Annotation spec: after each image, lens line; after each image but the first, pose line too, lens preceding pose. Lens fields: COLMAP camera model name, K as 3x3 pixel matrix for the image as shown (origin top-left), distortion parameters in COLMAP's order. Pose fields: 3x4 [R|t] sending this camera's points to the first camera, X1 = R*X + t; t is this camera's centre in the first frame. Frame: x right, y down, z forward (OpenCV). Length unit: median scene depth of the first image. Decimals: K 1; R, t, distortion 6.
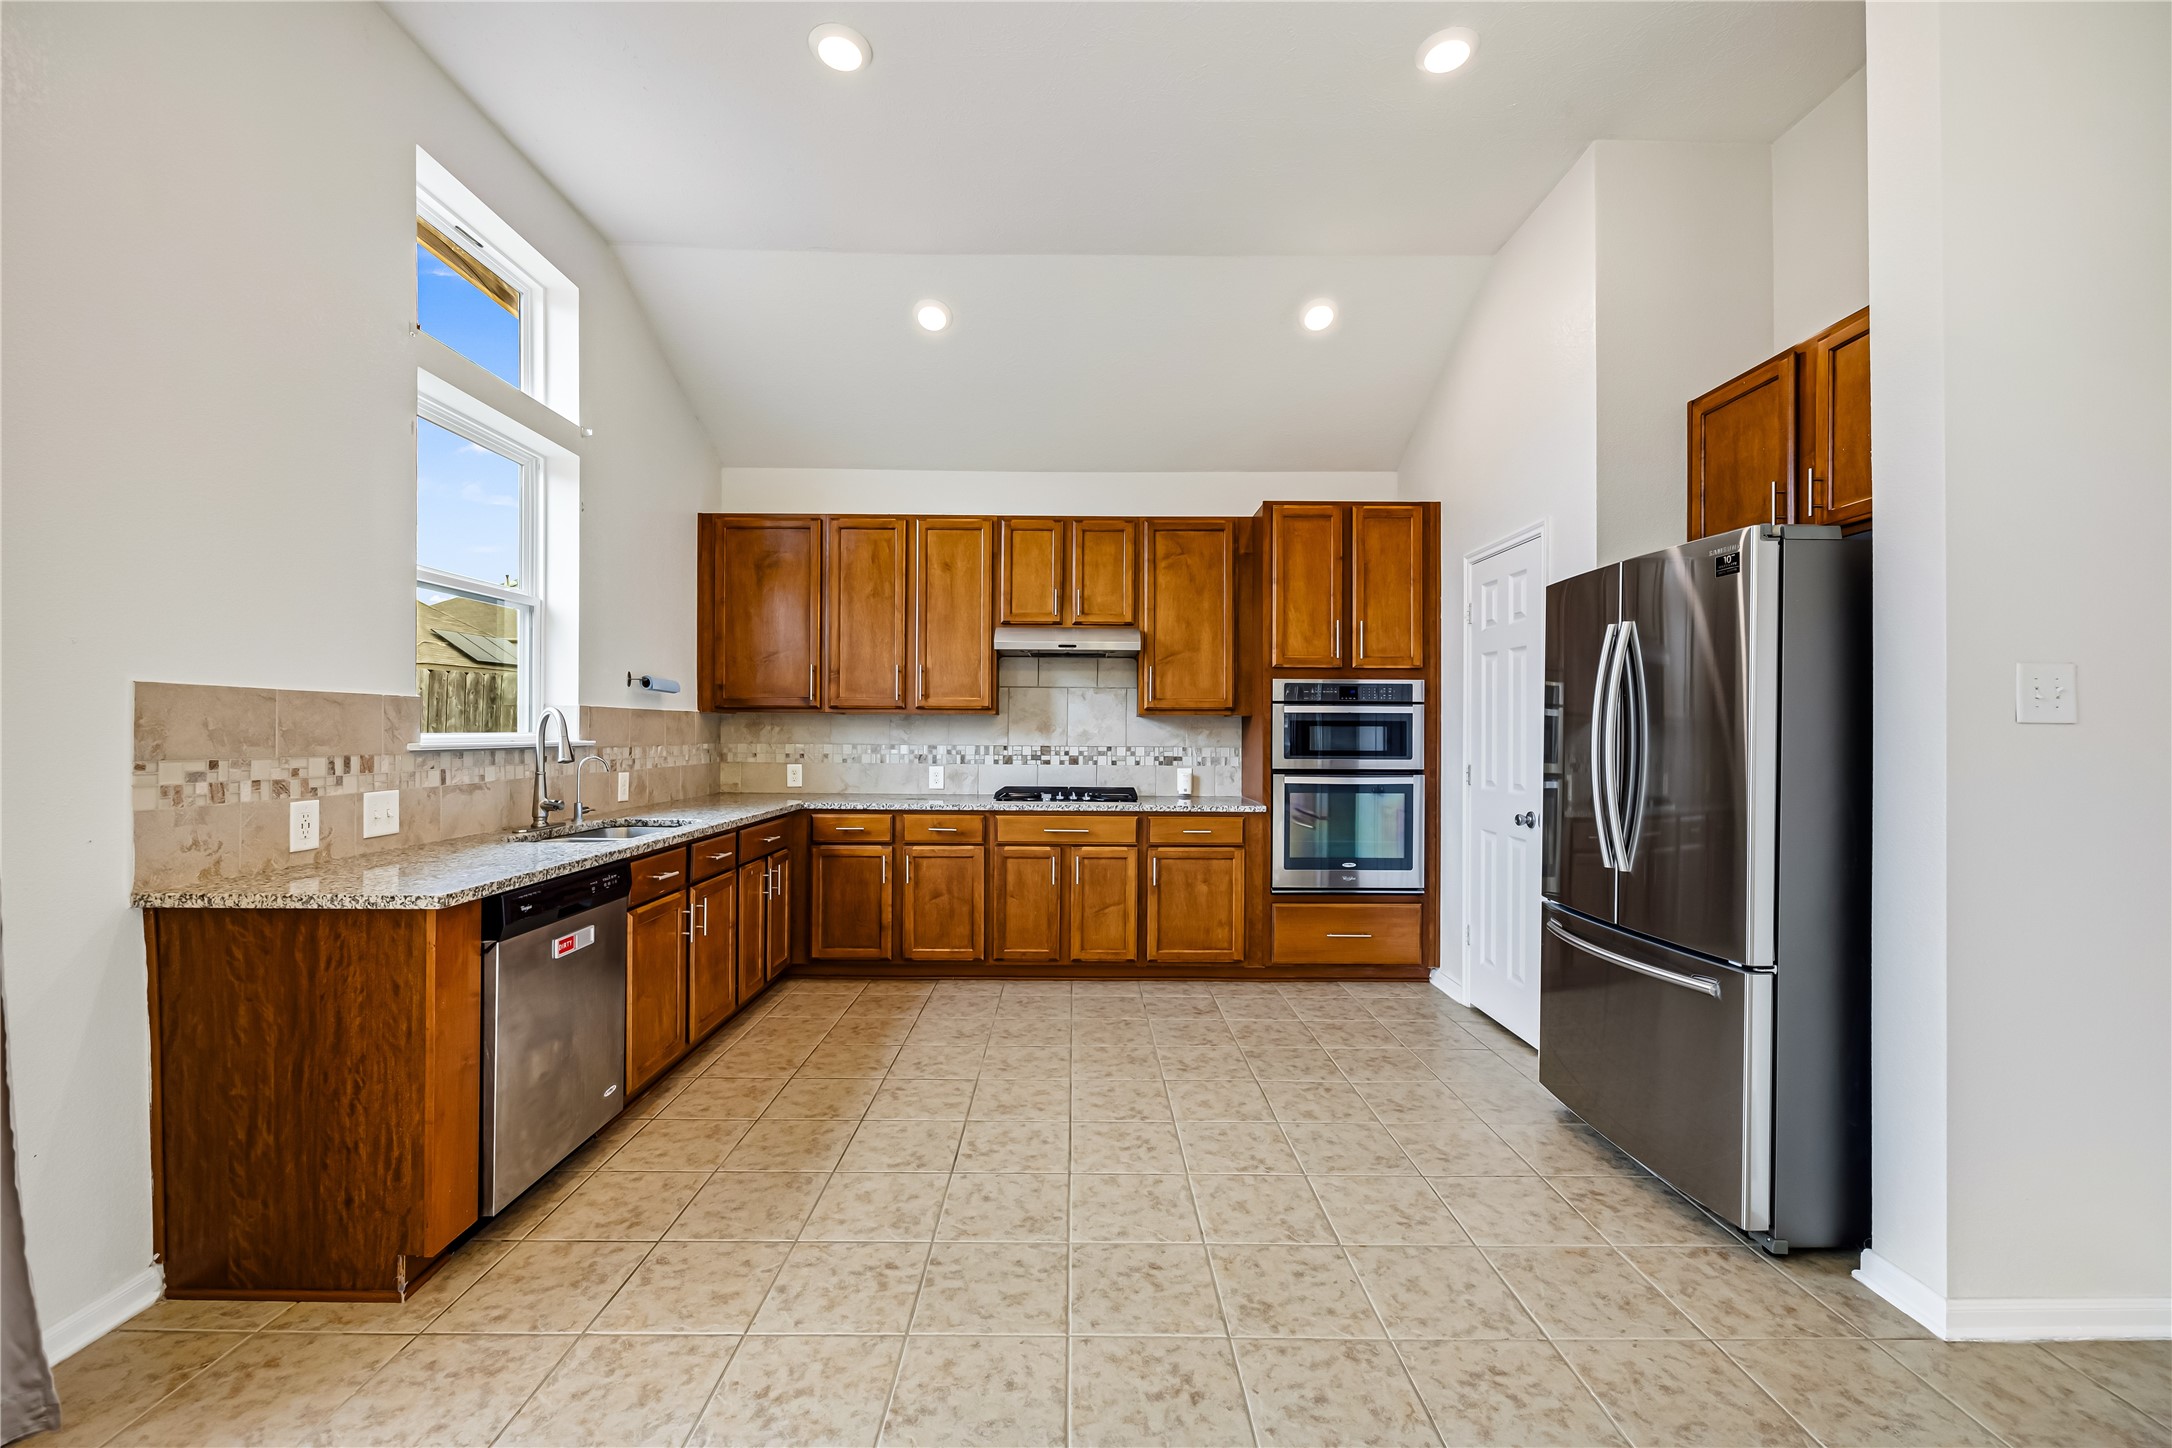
lens RADIAL K [[878.3, 0, 1078.3], [0, 878.3, 722.6], [0, 0, 1]] dist [0.002528, -0.001388]
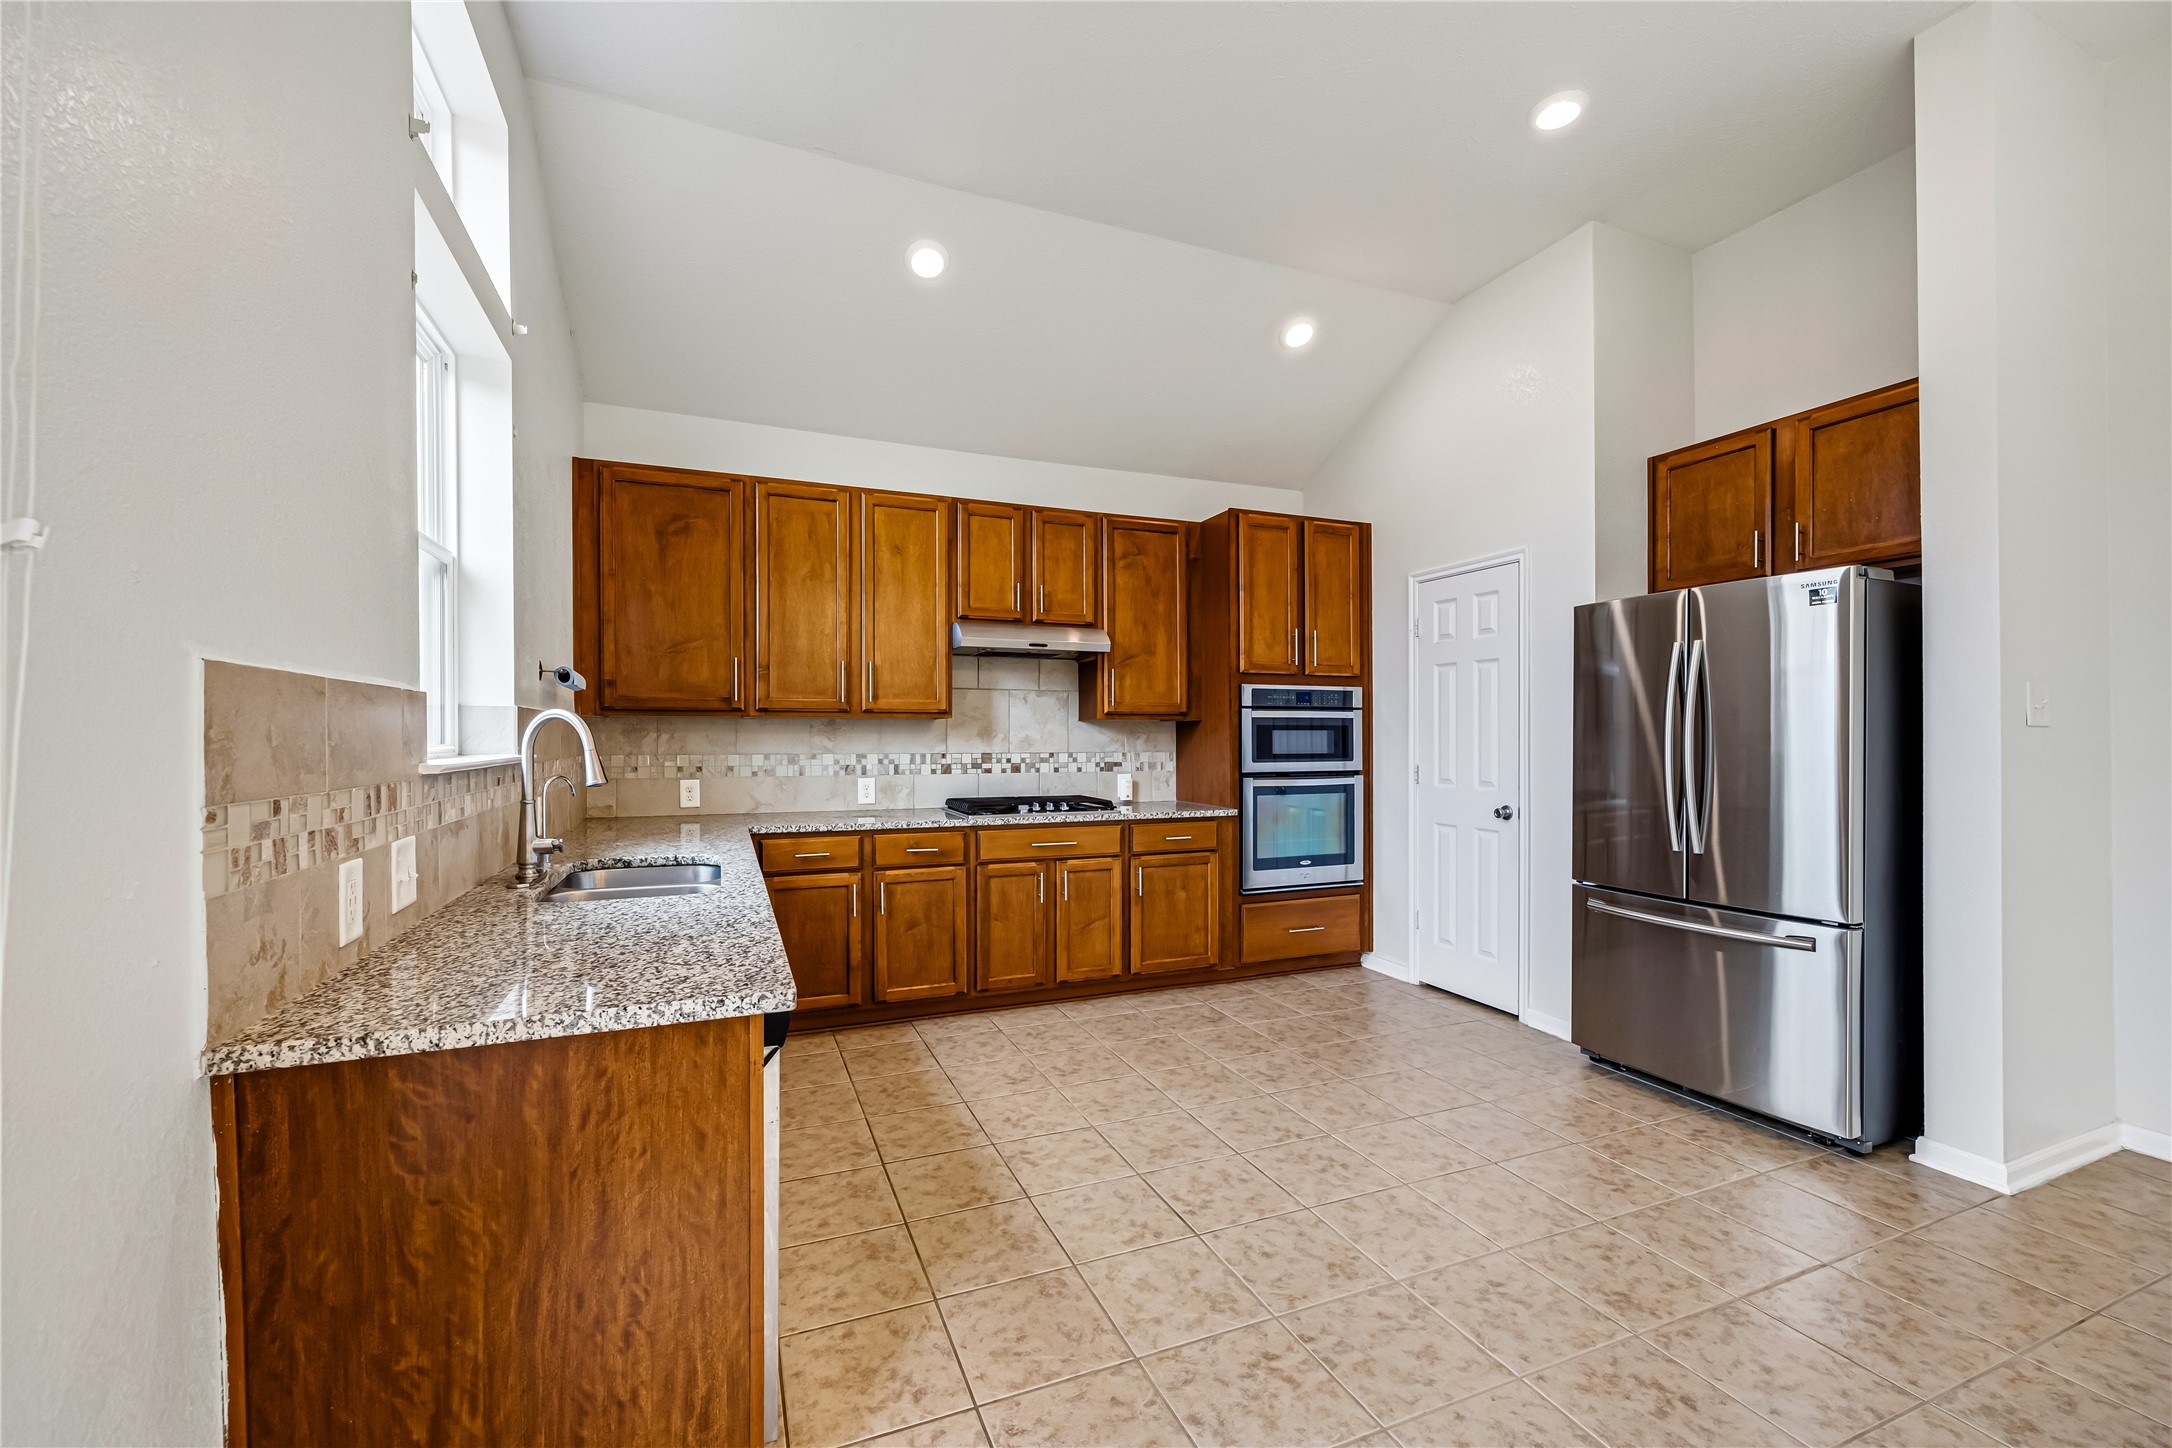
lens RADIAL K [[878.3, 0, 1074.2], [0, 878.3, 733.4], [0, 0, 1]] dist [0.002528, -0.001388]
pose [[0.927107, -0.005815, 0.374752, -0.360170], [0.002819, 0.999960, 0.008541, -0.001966], [-0.374787, -0.006862, 0.927086, 0.137852]]
